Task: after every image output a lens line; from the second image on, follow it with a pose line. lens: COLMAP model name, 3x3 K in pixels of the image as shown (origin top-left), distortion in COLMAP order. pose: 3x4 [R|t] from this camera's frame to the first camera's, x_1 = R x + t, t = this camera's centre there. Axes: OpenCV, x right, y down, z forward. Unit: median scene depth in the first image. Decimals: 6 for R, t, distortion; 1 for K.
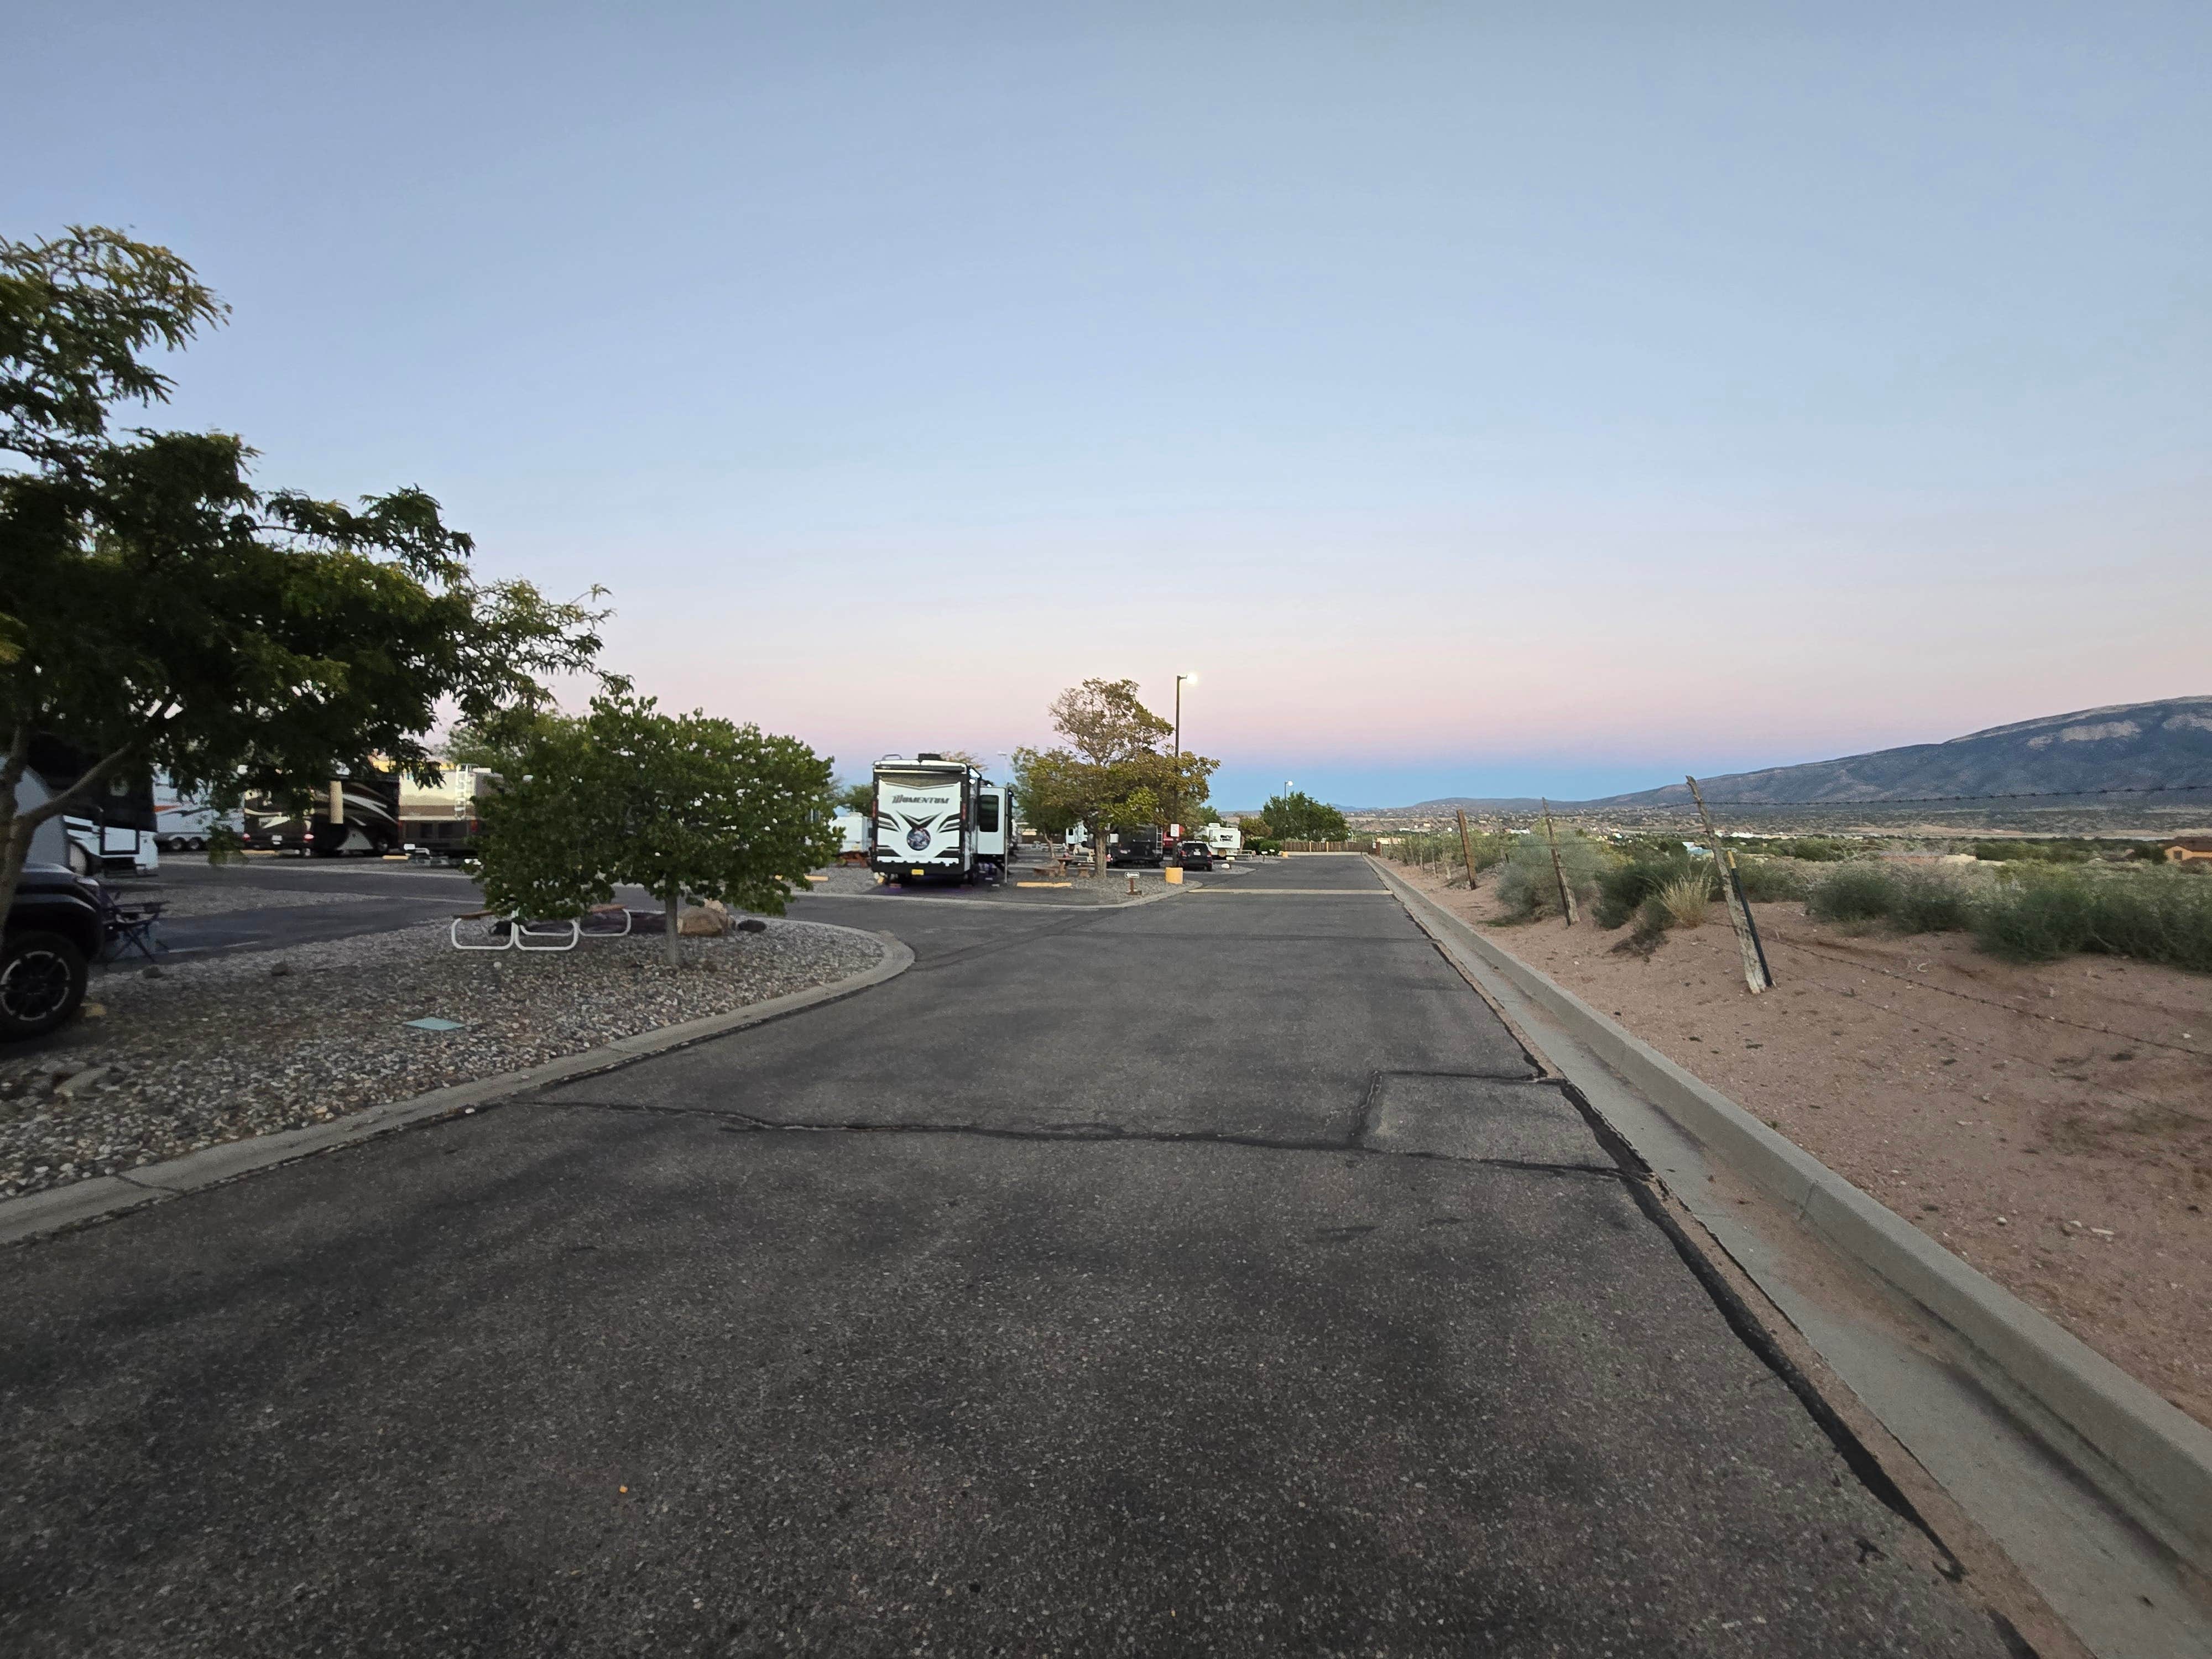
lens RADIAL K [[890.7, 0, 1106.7], [0, 890.7, 830.6], [0, 0, 1]] dist [0.001191, 0.000270]
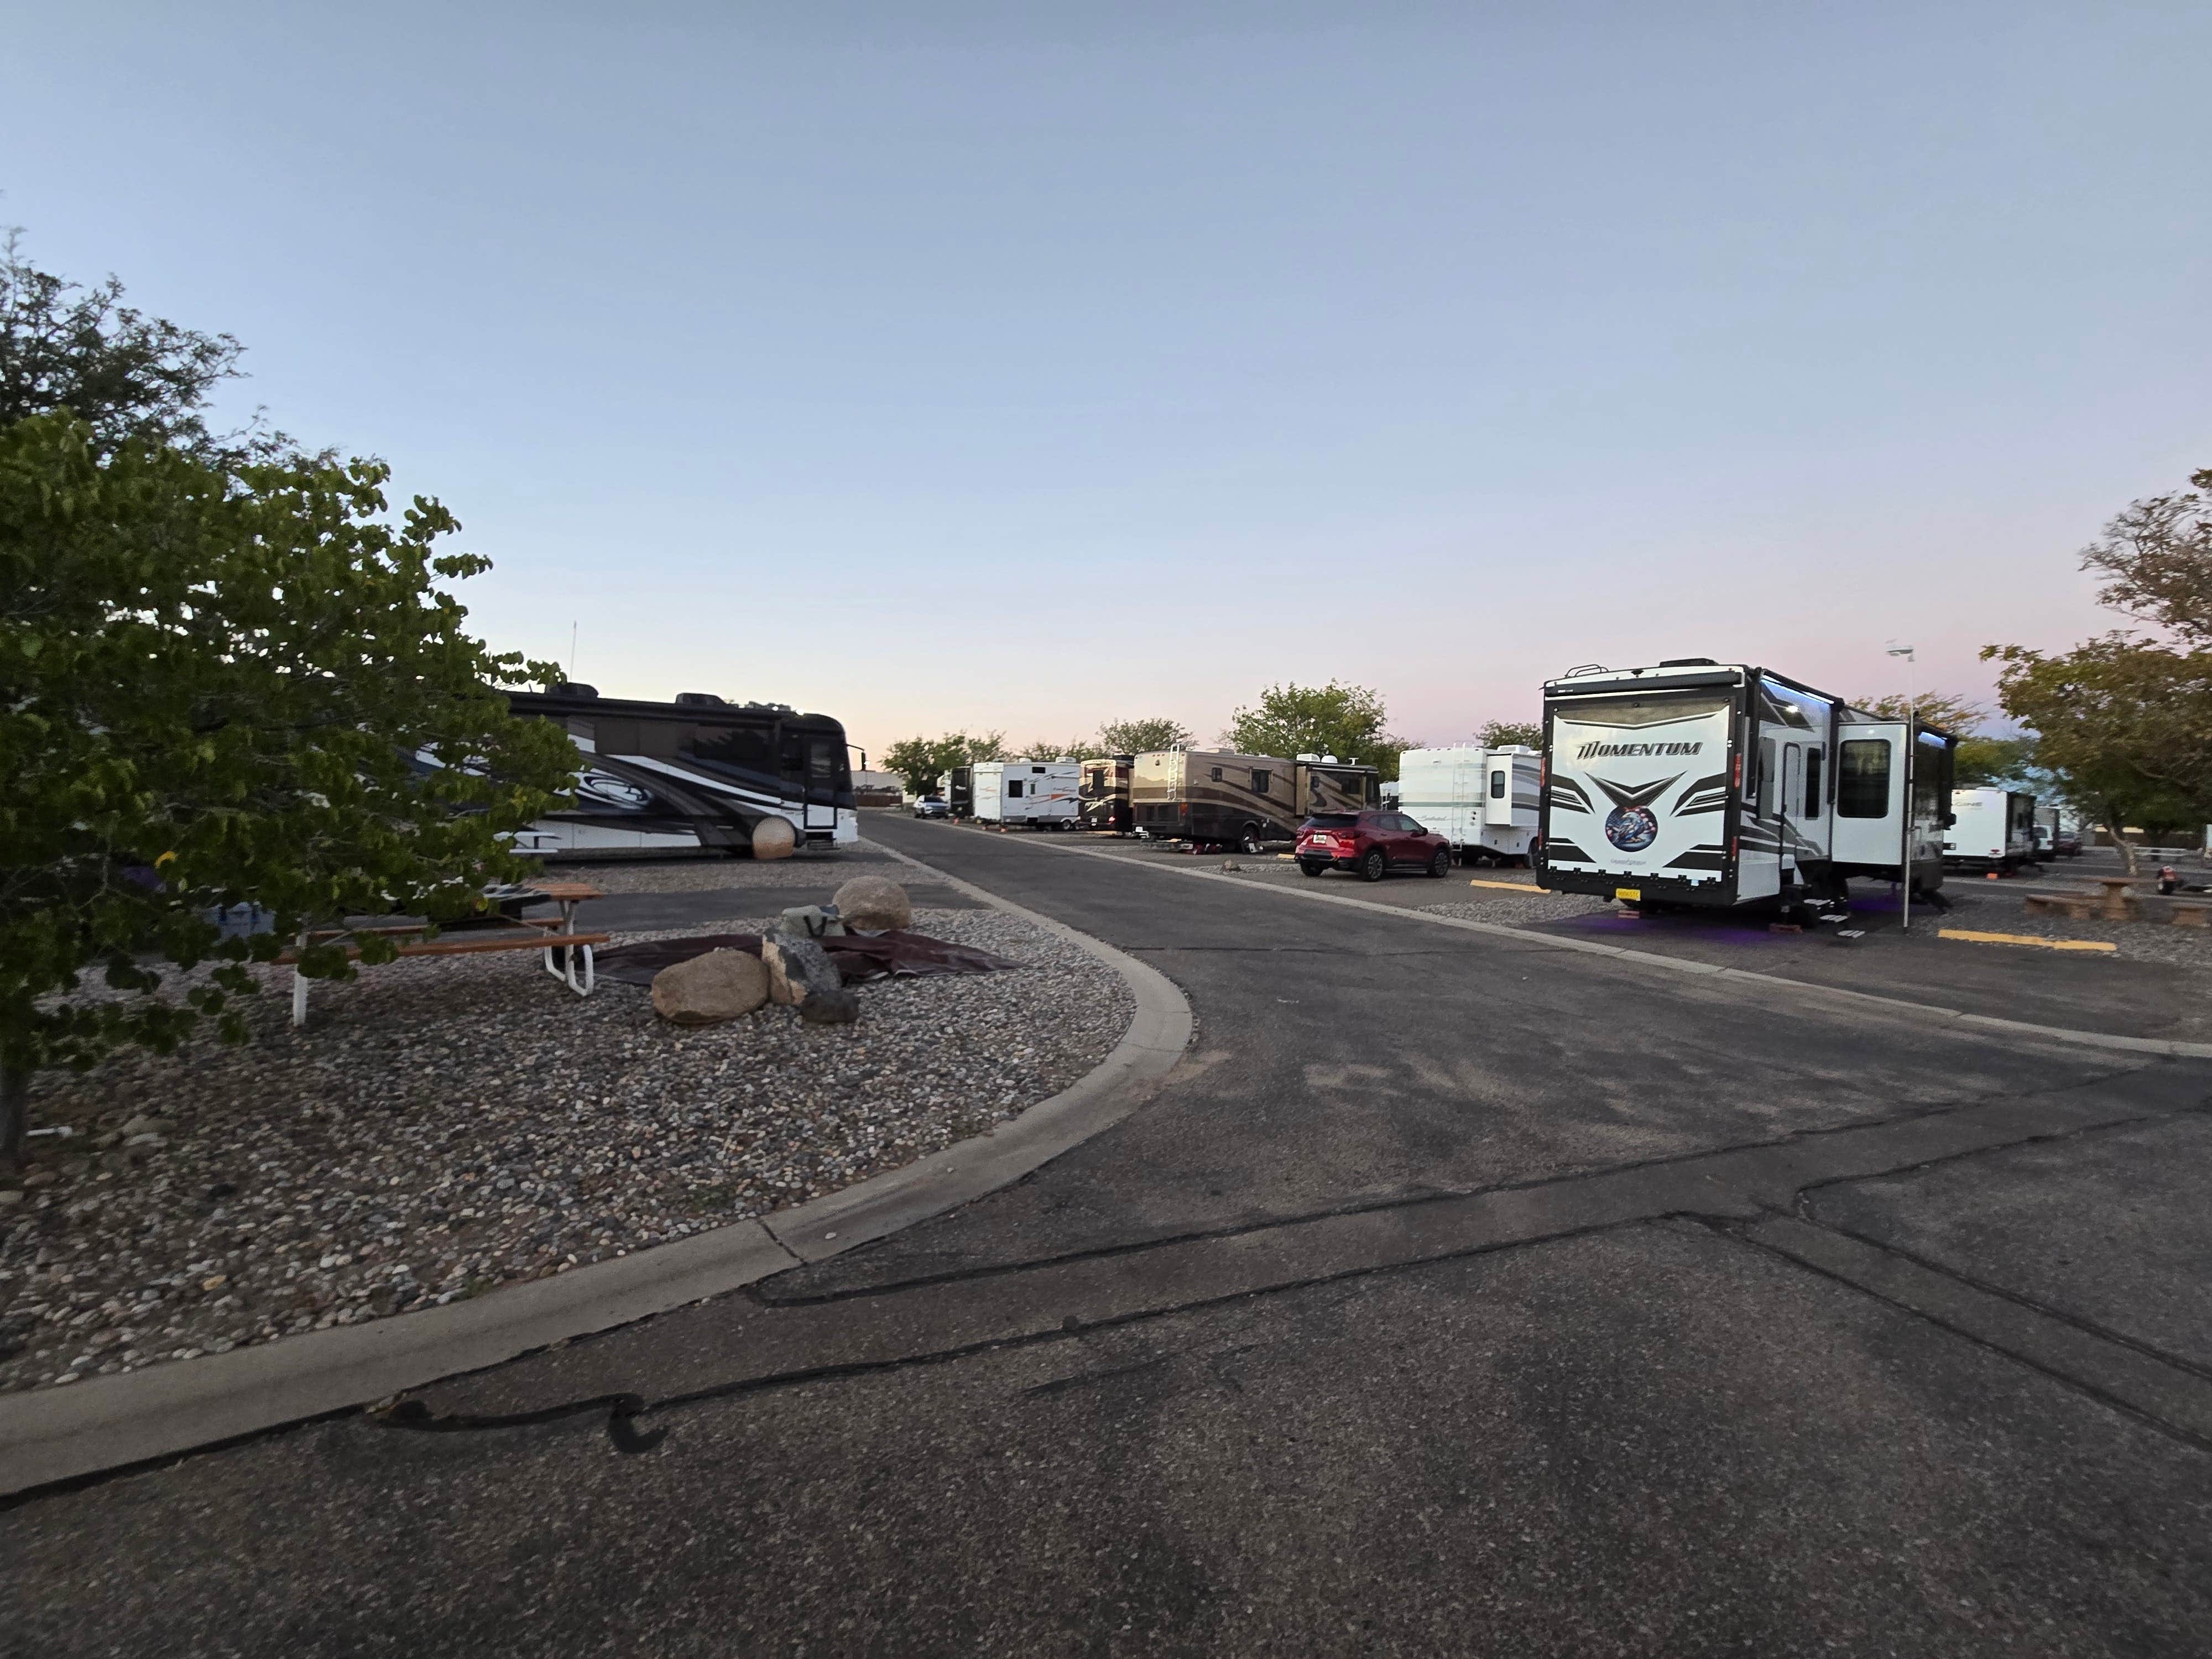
lens RADIAL K [[890.7, 0, 1108.9], [0, 890.7, 822.1], [0, 0, 1]] dist [0.001191, 0.000270]
pose [[0.592707, 0.009671, -0.805360, 0.017199], [-0.007561, 0.999951, 0.006443, 0.005259], [0.805383, 0.002270, 0.592751, 0.468360]]
